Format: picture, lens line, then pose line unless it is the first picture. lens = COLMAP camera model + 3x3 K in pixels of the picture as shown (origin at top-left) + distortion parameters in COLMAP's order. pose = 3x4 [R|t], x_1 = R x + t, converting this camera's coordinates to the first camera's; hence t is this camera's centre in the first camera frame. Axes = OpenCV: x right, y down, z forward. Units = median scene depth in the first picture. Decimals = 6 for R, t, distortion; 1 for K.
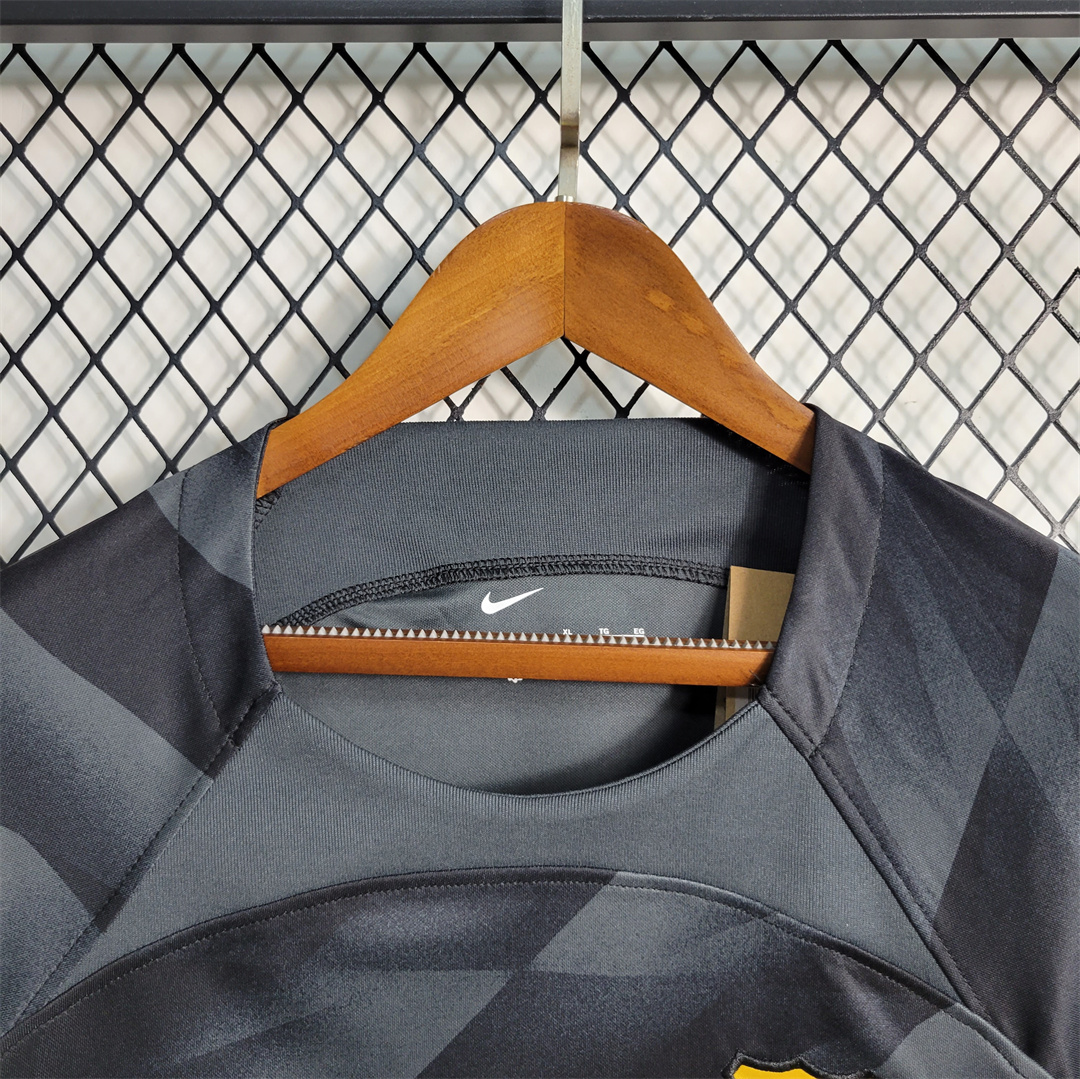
lens RADIAL K [[1069.6, 0, 540.0], [0, 1069.6, 539.5], [0, 0, 1]] dist [0.011378, 0.006441]
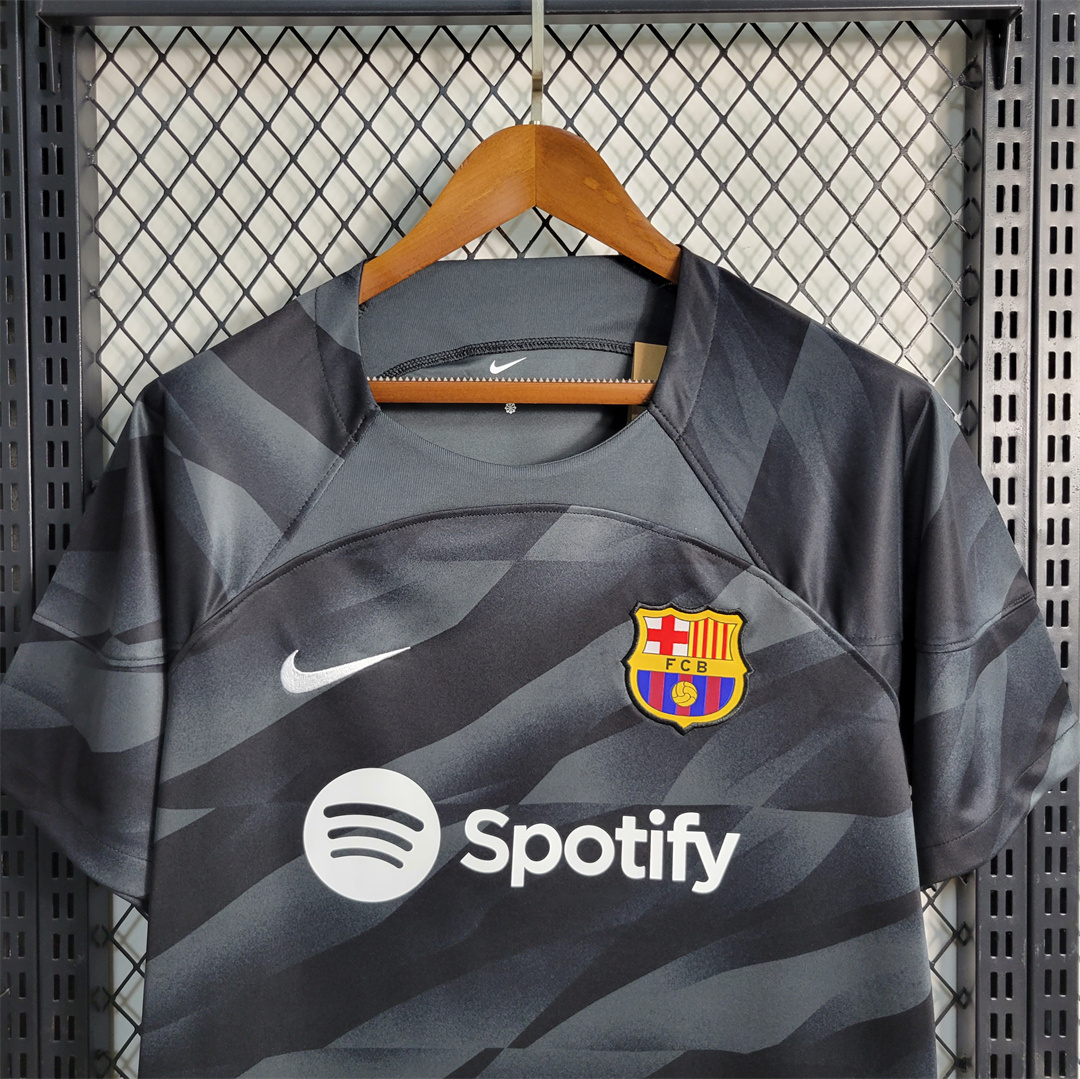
lens RADIAL K [[1069.6, 0, 540.0], [0, 1069.6, 539.5], [0, 0, 1]] dist [0.011378, 0.006441]
pose [[0.999299, -0.019922, 0.031700, -0.034776], [0.017315, 0.996605, 0.080488, 0.196982], [-0.033196, -0.079883, 0.996251, -0.721100]]
